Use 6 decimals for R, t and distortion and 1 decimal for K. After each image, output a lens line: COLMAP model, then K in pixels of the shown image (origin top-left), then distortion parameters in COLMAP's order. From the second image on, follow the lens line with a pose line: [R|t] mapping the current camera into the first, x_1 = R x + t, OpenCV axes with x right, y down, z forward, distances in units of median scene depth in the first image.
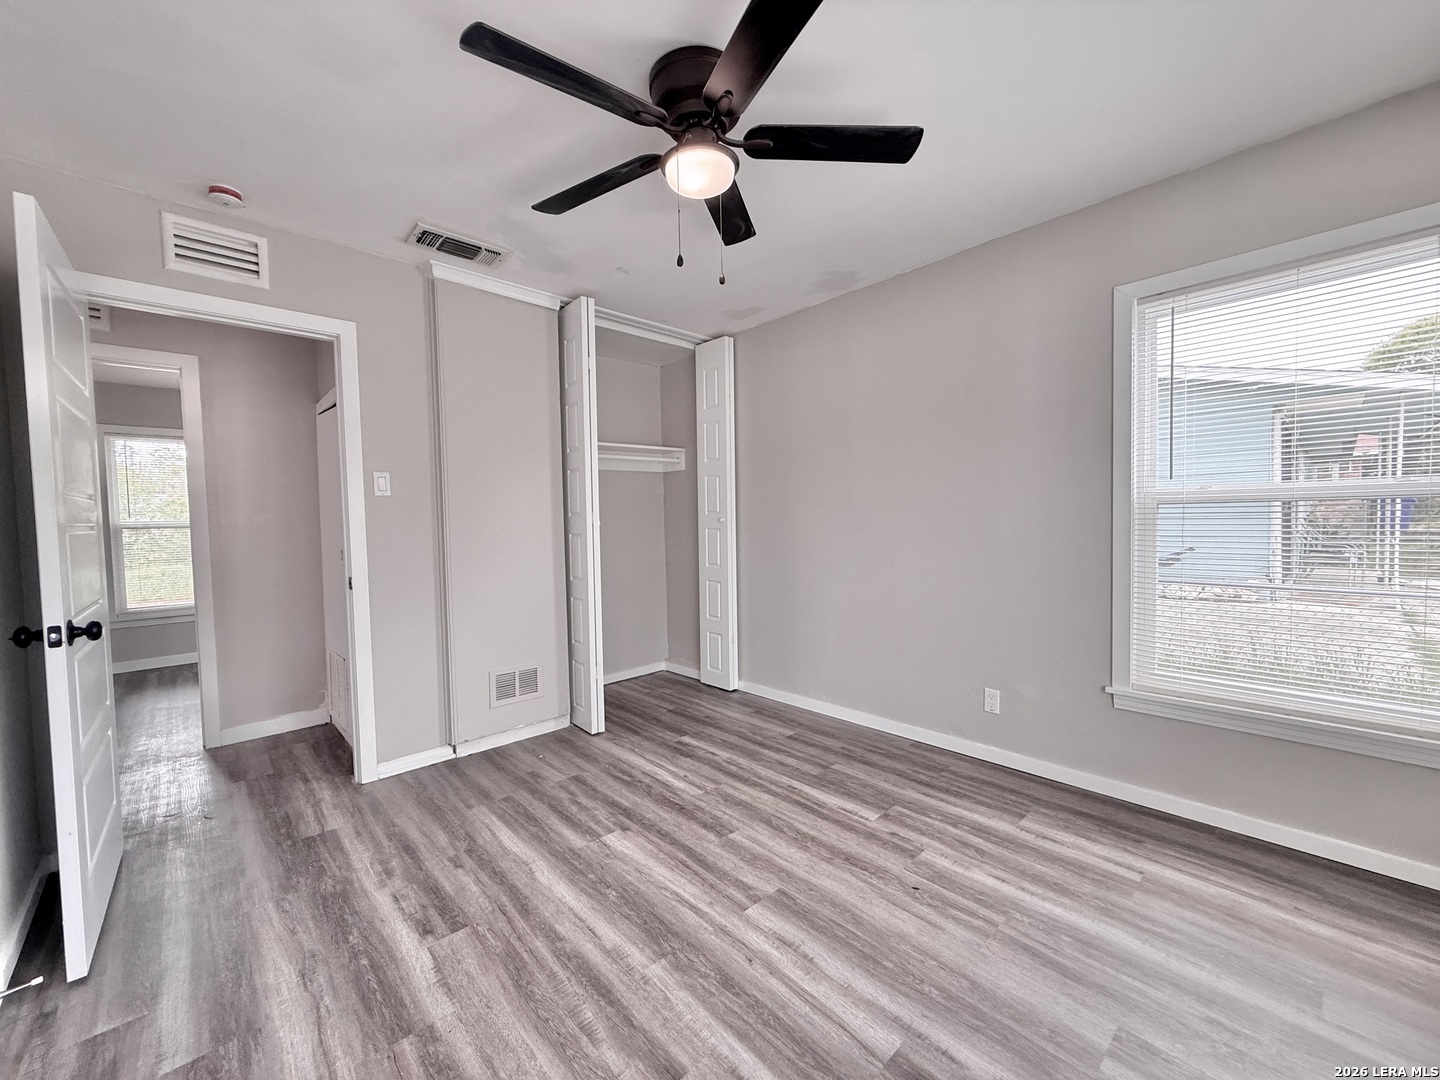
lens RADIAL K [[570.9, 0, 709.7], [0, 570.9, 544.4], [0, 0, 1]] dist [-0.000776, 0.000594]
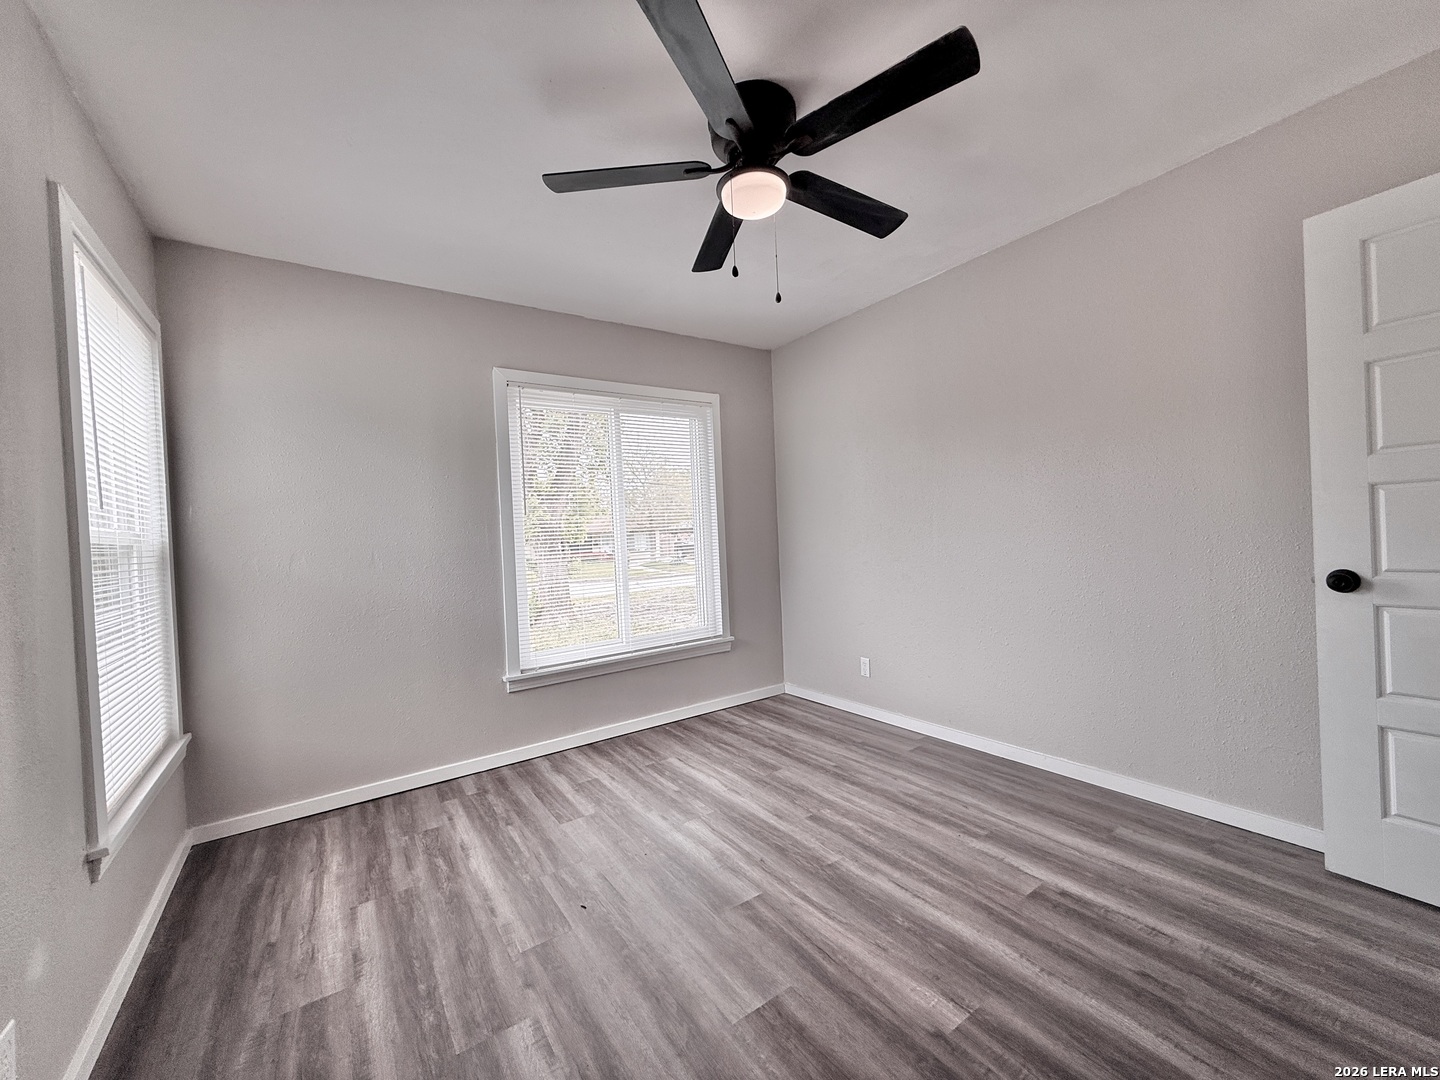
lens RADIAL K [[570.9, 0, 718.6], [0, 570.9, 533.3], [0, 0, 1]] dist [-0.000776, 0.000594]
pose [[-0.989156, 0.069625, 0.129318, -0.044901], [0.075413, 0.996333, 0.040406, -0.066904], [-0.126030, 0.049720, -0.990780, 1.941834]]
